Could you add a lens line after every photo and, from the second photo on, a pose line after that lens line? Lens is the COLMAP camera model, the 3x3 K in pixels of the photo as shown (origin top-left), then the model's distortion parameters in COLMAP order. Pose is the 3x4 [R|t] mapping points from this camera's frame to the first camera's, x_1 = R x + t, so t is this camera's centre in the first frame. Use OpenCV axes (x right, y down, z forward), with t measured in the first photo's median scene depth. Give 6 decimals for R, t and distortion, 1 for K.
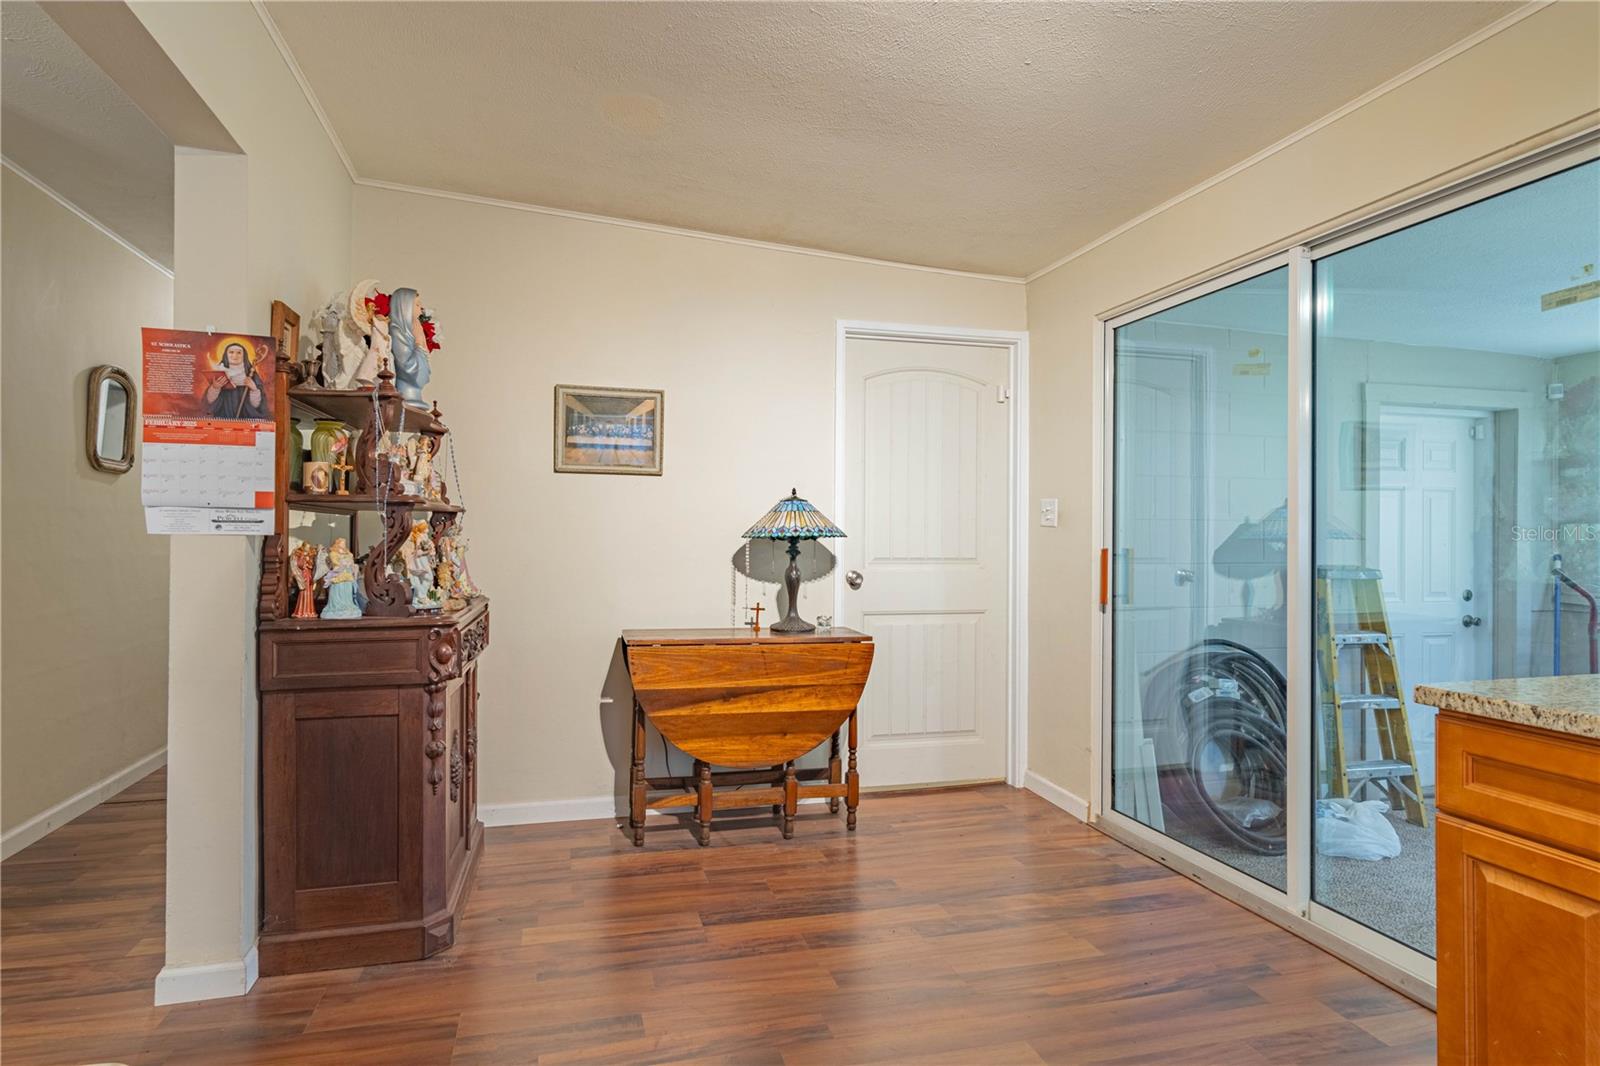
lens RADIAL K [[858.9, 0, 796.7], [0, 858.9, 534.6], [0, 0, 1]] dist [0.001640, -0.000064]
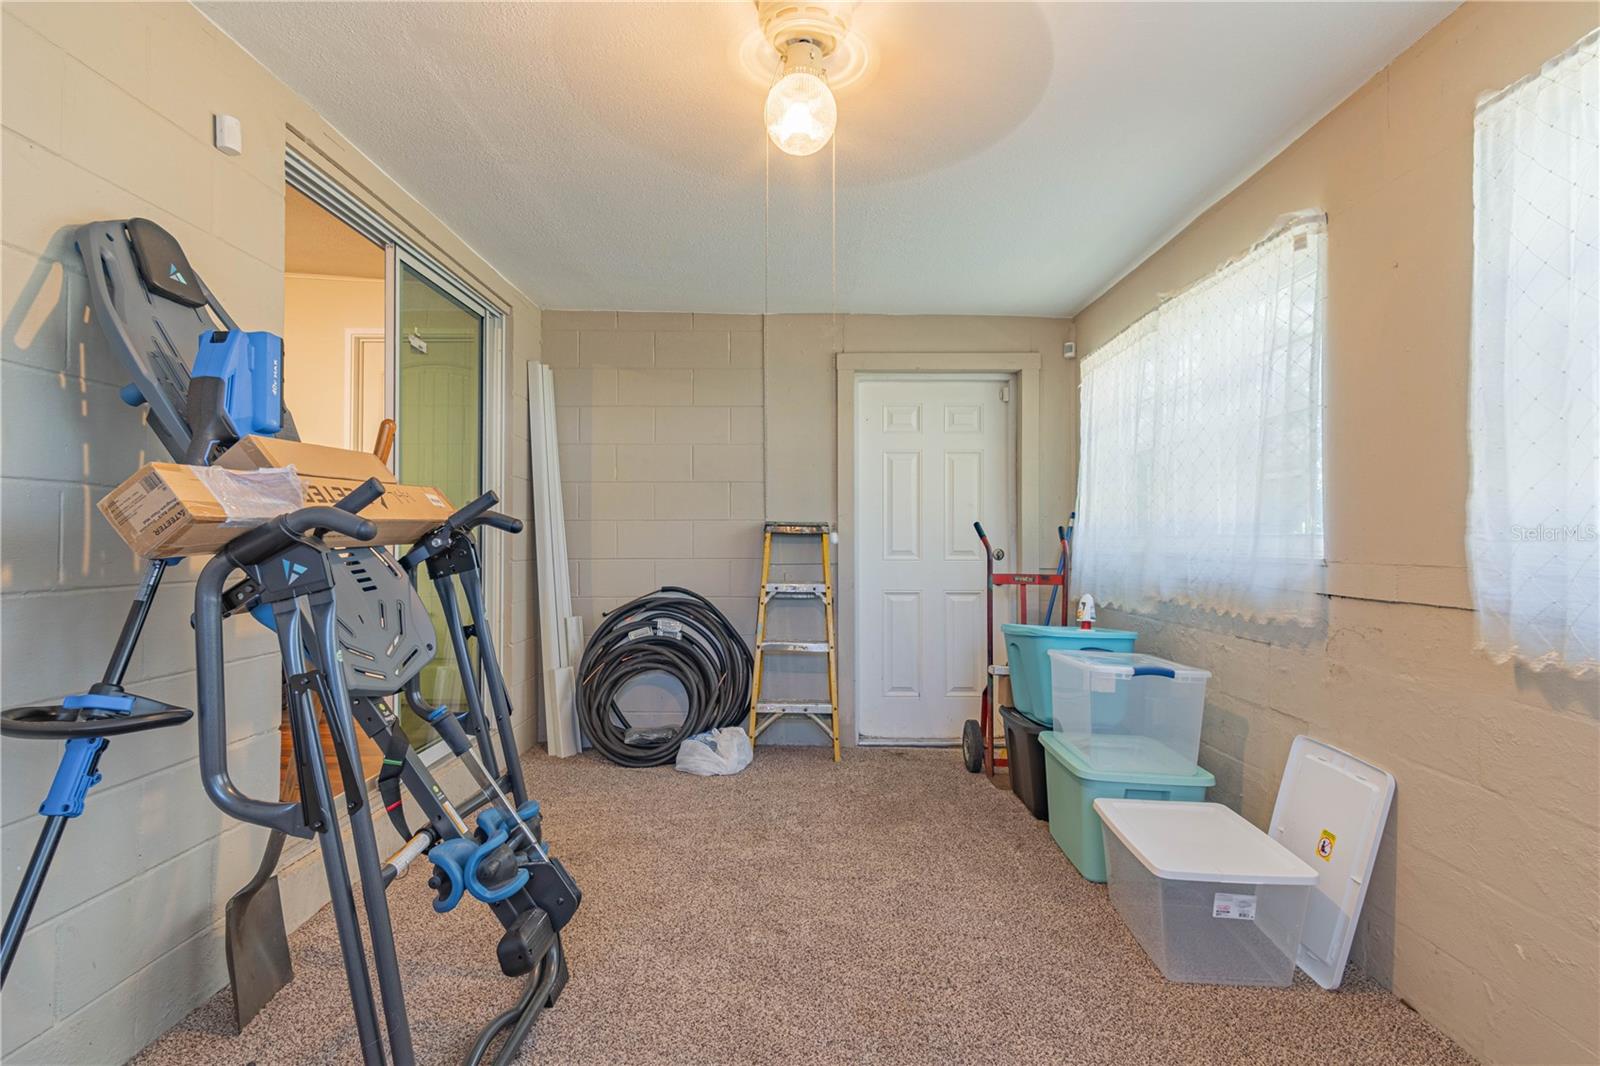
lens RADIAL K [[858.9, 0, 796.7], [0, 858.9, 534.6], [0, 0, 1]] dist [0.001640, -0.000064]
pose [[0.968320, -0.003754, -0.249684, 0.867715], [0.003438, 0.999993, -0.001704, 0.051644], [0.249689, 0.000792, 0.968326, -0.052466]]
